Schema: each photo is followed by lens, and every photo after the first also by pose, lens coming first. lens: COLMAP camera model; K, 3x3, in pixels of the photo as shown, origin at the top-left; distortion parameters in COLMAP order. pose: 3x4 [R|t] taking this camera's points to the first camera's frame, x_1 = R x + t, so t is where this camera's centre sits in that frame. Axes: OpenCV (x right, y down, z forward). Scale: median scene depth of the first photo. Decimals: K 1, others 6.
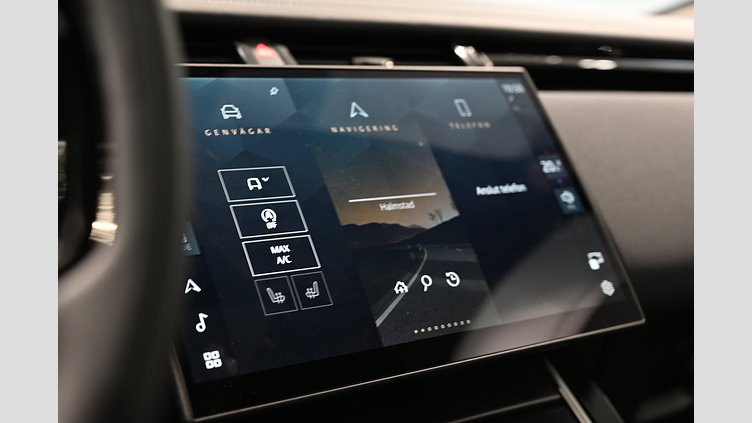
lens RADIAL K [[1005.5, 0, 376.0], [0, 1005.5, 211.5], [0, 0, 1]] dist [-0.011387, -0.010482]
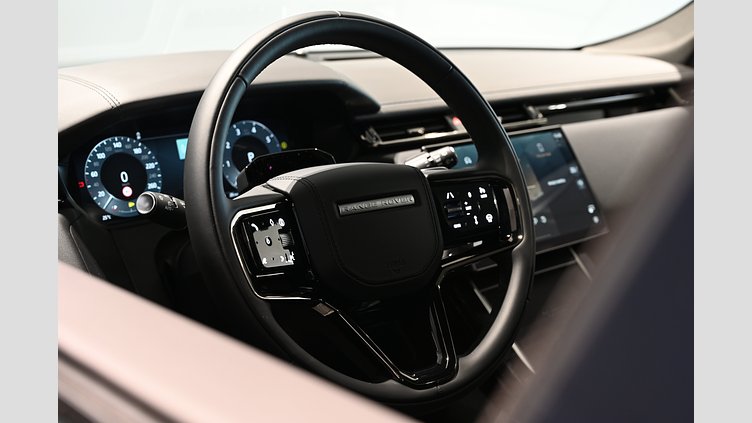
lens RADIAL K [[983.9, 0, 376.0], [0, 983.9, 211.5], [0, 0, 1]] dist [-0.002100, -0.010442]
pose [[0.996914, -0.005300, 0.078328, -0.513135], [-0.004715, 0.991877, 0.127114, -0.255054], [-0.078366, -0.127091, 0.988791, -1.400231]]
